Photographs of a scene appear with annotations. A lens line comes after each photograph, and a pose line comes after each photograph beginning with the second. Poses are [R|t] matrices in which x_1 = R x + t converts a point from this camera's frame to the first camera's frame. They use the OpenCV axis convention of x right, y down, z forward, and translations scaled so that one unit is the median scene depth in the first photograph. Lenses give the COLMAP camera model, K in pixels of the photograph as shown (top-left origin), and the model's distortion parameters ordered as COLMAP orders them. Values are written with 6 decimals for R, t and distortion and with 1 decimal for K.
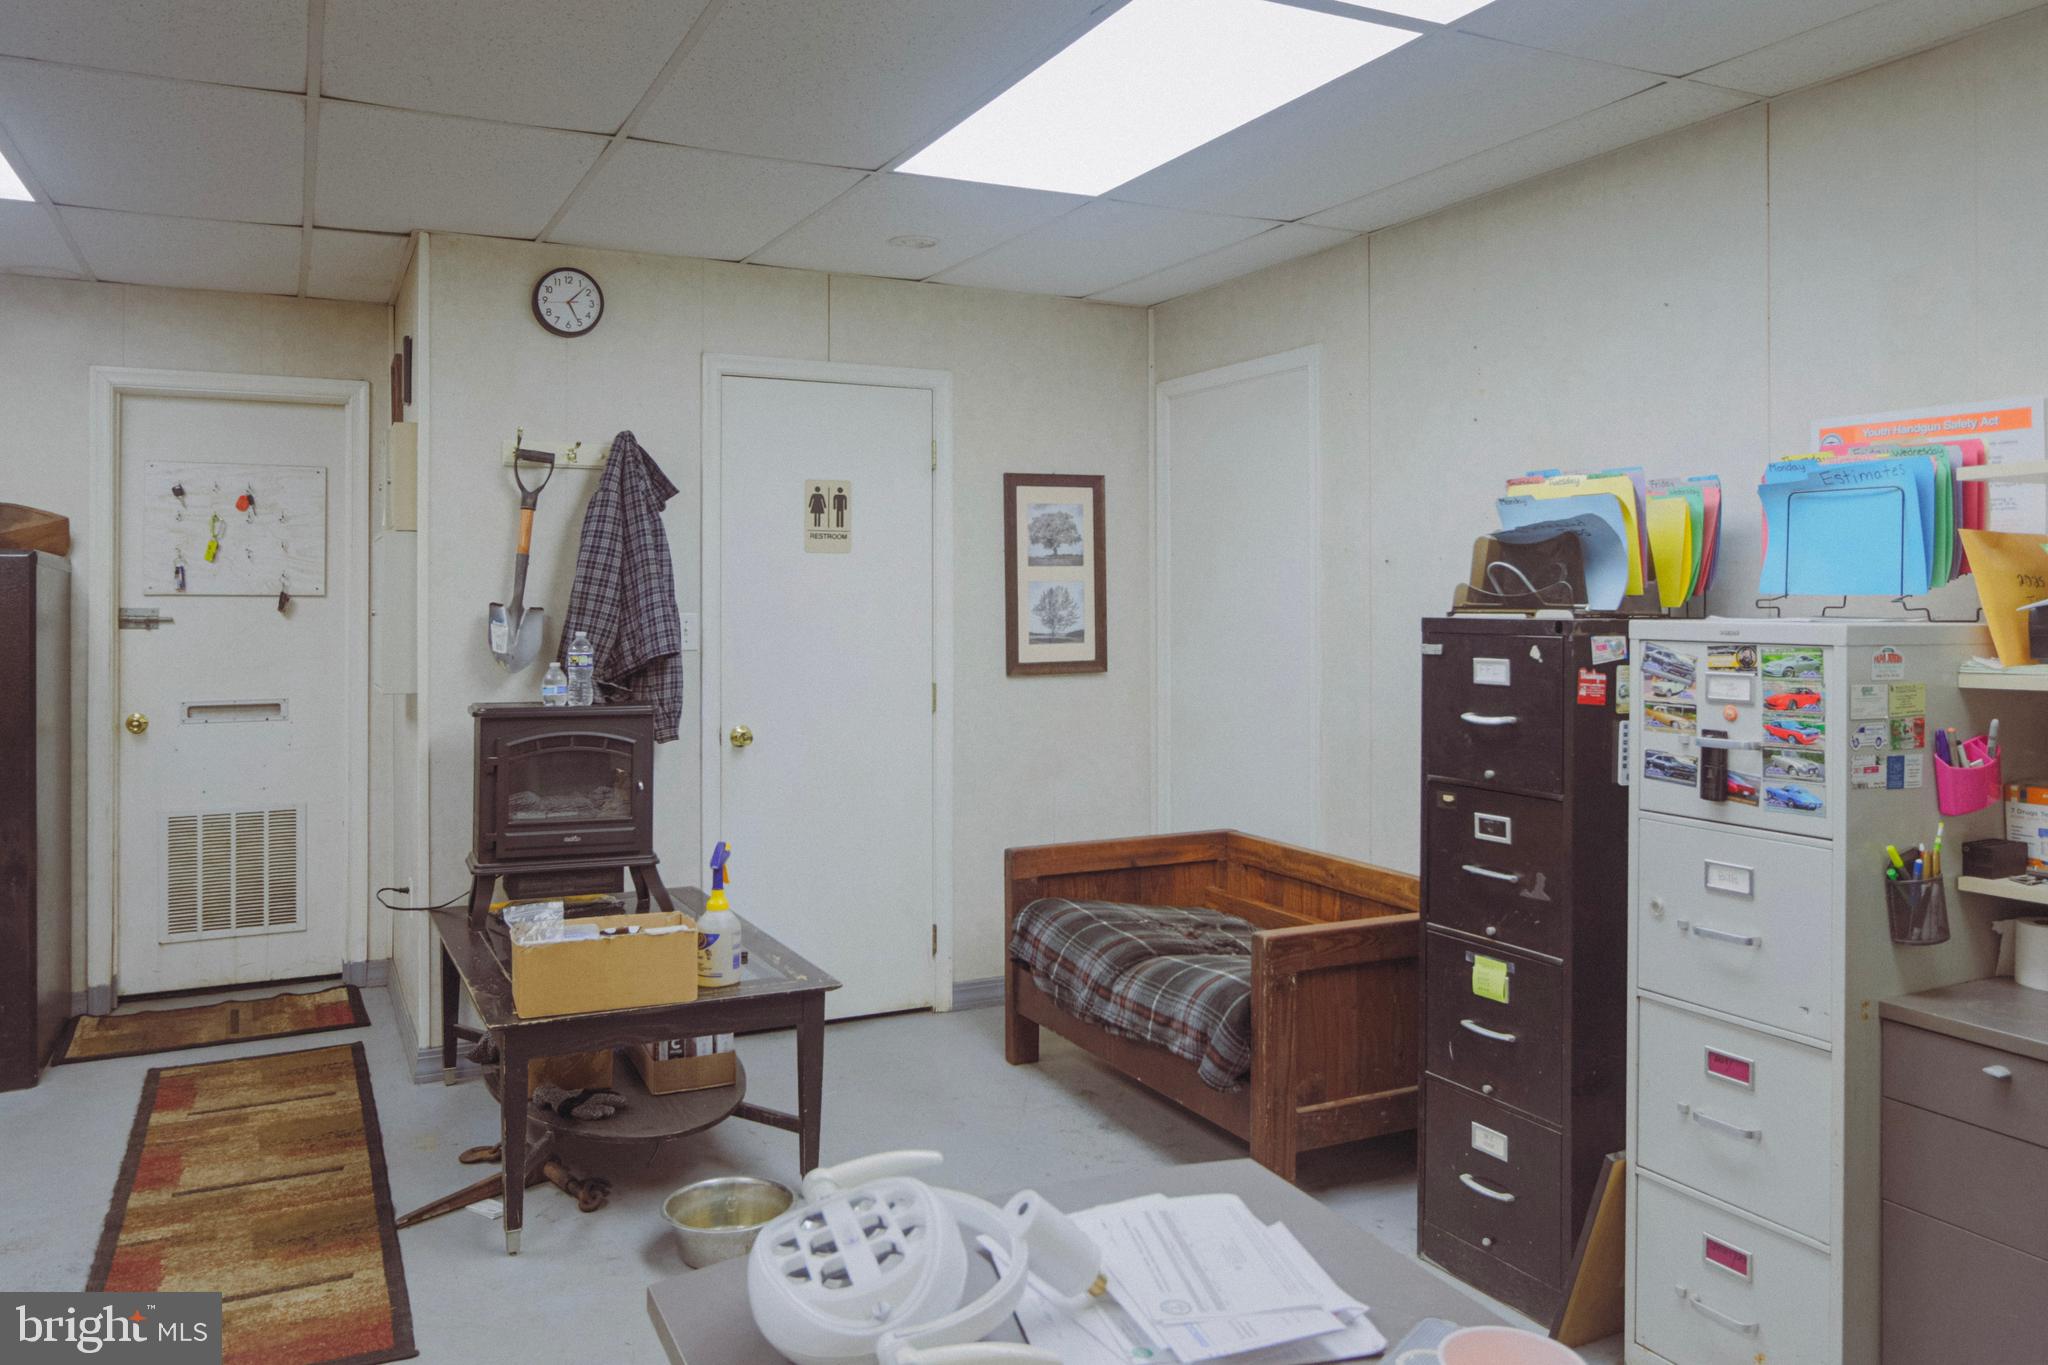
lens RADIAL K [[1417.2, 0, 1020.1], [0, 1417.2, 628.6], [0, 0, 1]] dist [-0.023494, 0.002762]
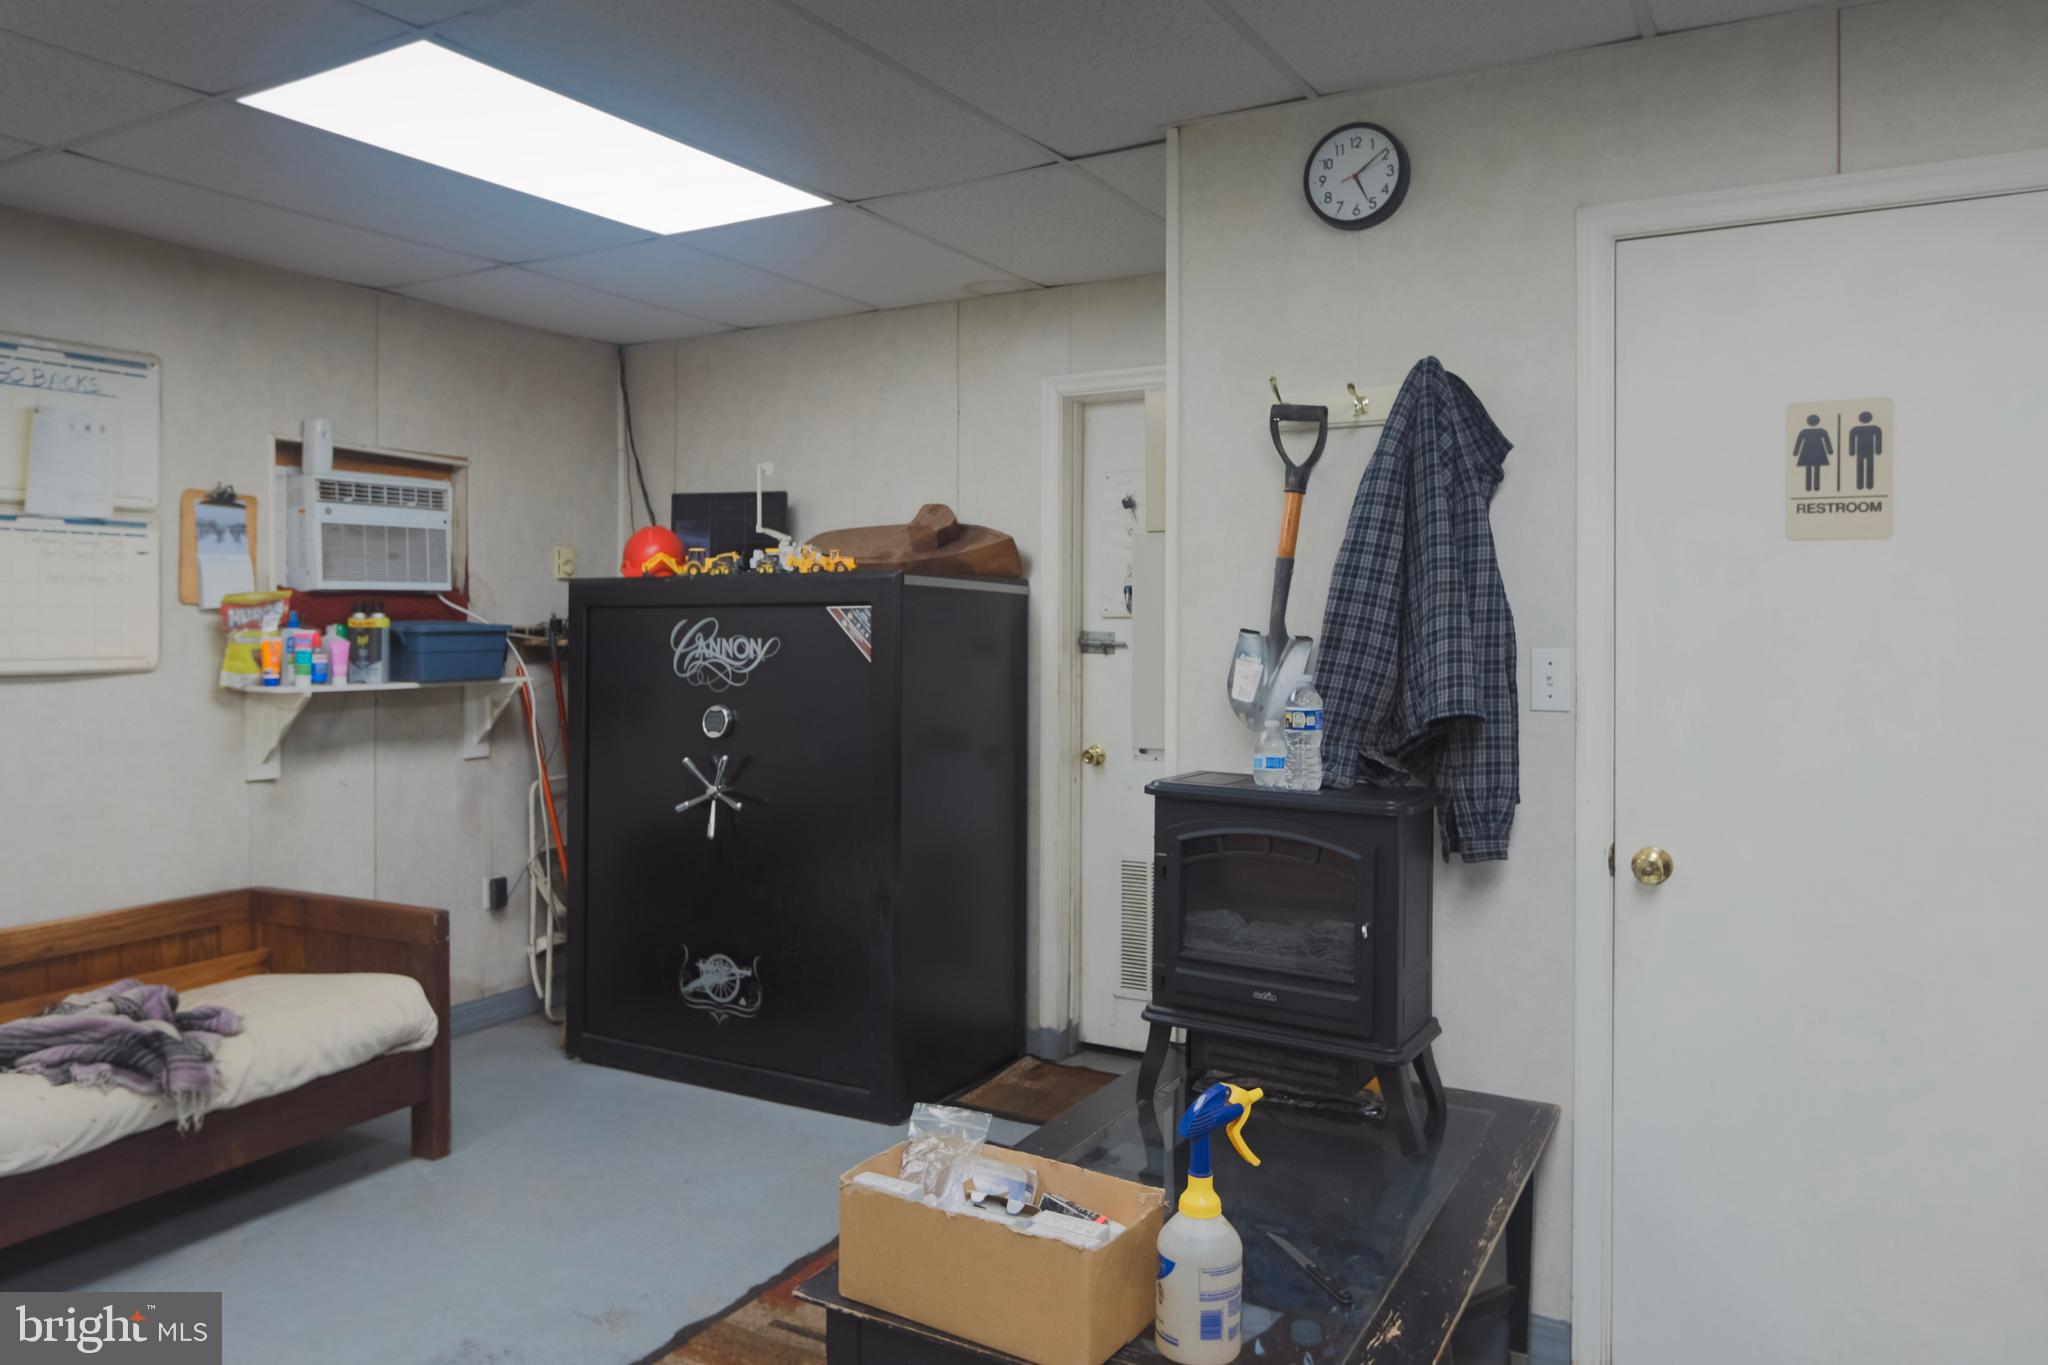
lens RADIAL K [[1417.2, 0, 1020.1], [0, 1417.2, 628.6], [0, 0, 1]] dist [-0.023494, 0.002762]
pose [[0.552569, 0.007545, -0.833433, 0.143855], [-0.021637, 0.999752, -0.005294, -0.011785], [0.833186, 0.020959, 0.552595, 0.496718]]
